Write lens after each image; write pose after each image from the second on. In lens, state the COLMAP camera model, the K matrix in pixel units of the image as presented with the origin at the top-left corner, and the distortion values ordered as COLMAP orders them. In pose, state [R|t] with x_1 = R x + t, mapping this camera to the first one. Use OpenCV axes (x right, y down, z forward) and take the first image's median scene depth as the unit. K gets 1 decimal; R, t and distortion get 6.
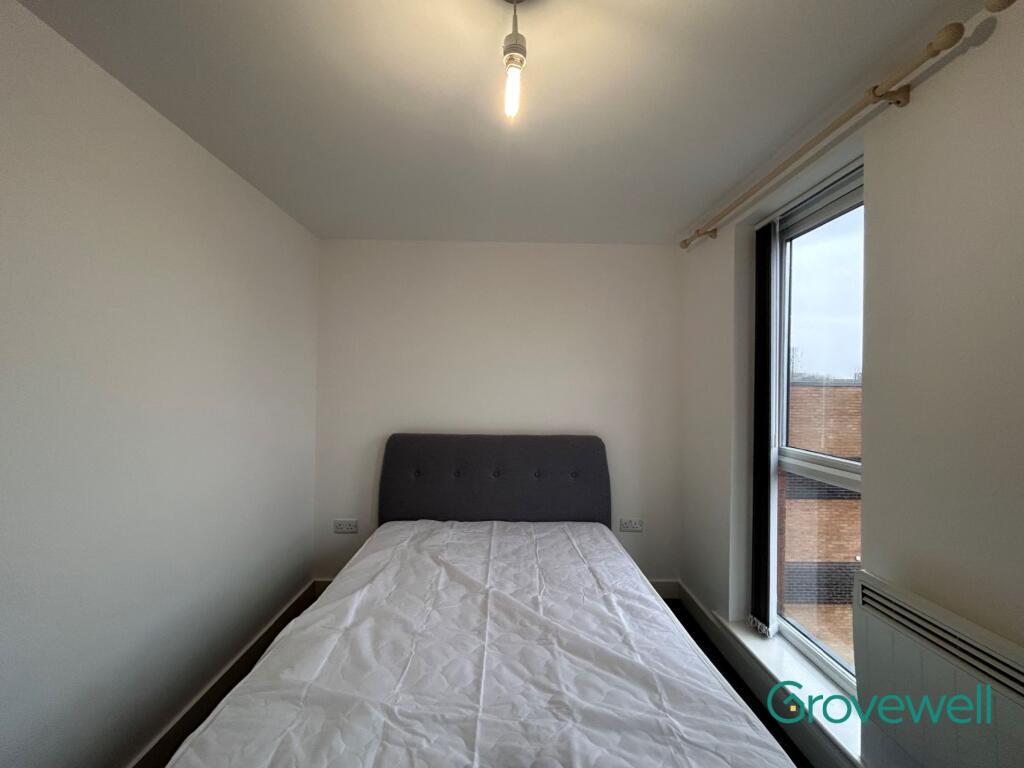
lens RADIAL K [[438.1, 0, 512.0], [0, 438.1, 384.0], [0, 0, 1]] dist [0.000818, 0.000195]
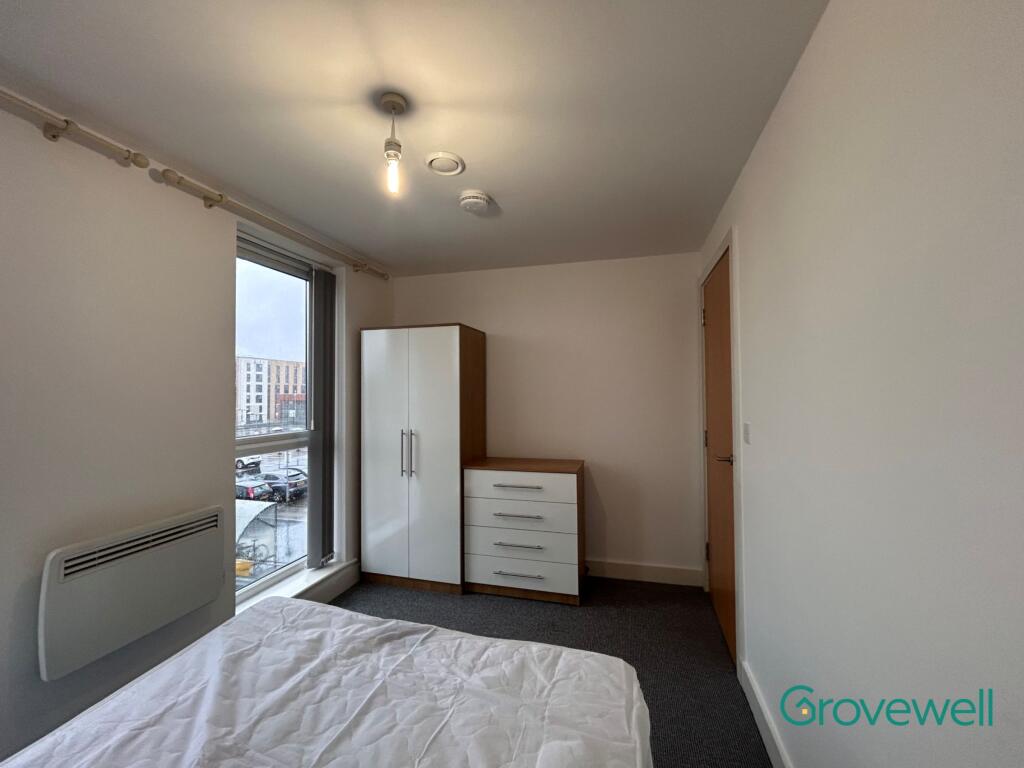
lens RADIAL K [[411.7, 0, 512.0], [0, 411.7, 384.0], [0, 0, 1]] dist [0.000318, 0.000079]
pose [[-0.958112, 0.000155, 0.286395, -0.554243], [-0.004946, 0.999842, -0.017087, 0.021388], [-0.286352, -0.017788, -0.957959, 1.587972]]
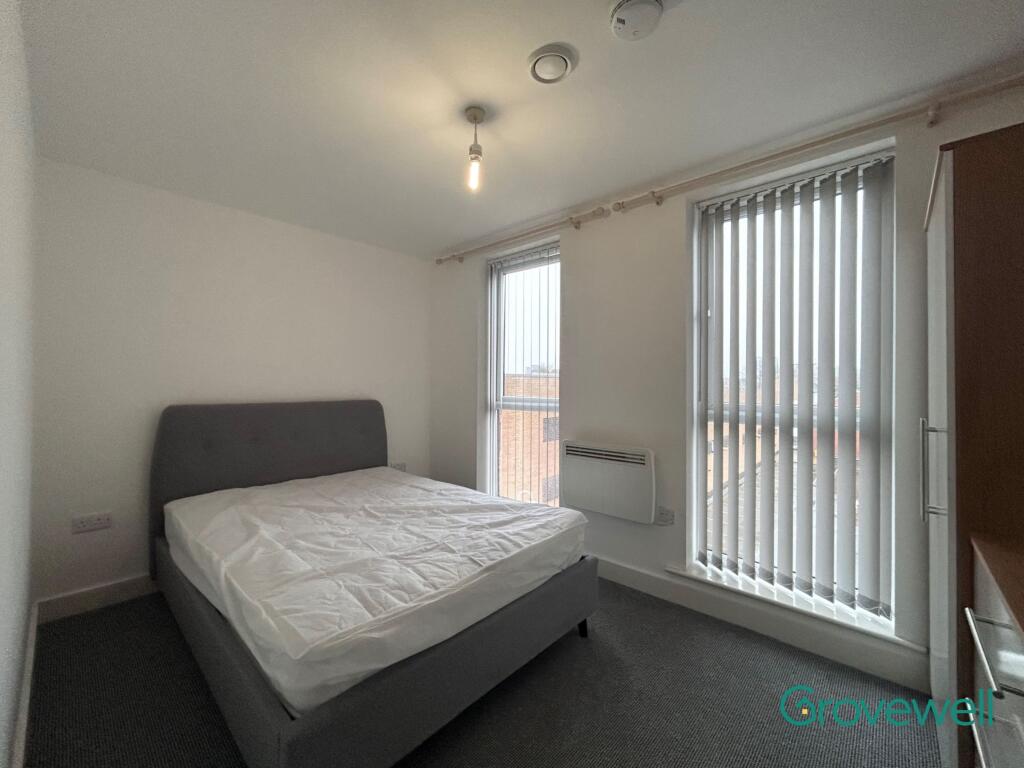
lens RADIAL K [[411.7, 0, 512.0], [0, 411.7, 384.0], [0, 0, 1]] dist [0.000318, 0.000079]
pose [[0.689071, -0.011536, 0.724602, -0.815931], [0.002124, 0.999901, 0.013900, 0.118003], [-0.724691, -0.008039, 0.689027, -0.194935]]
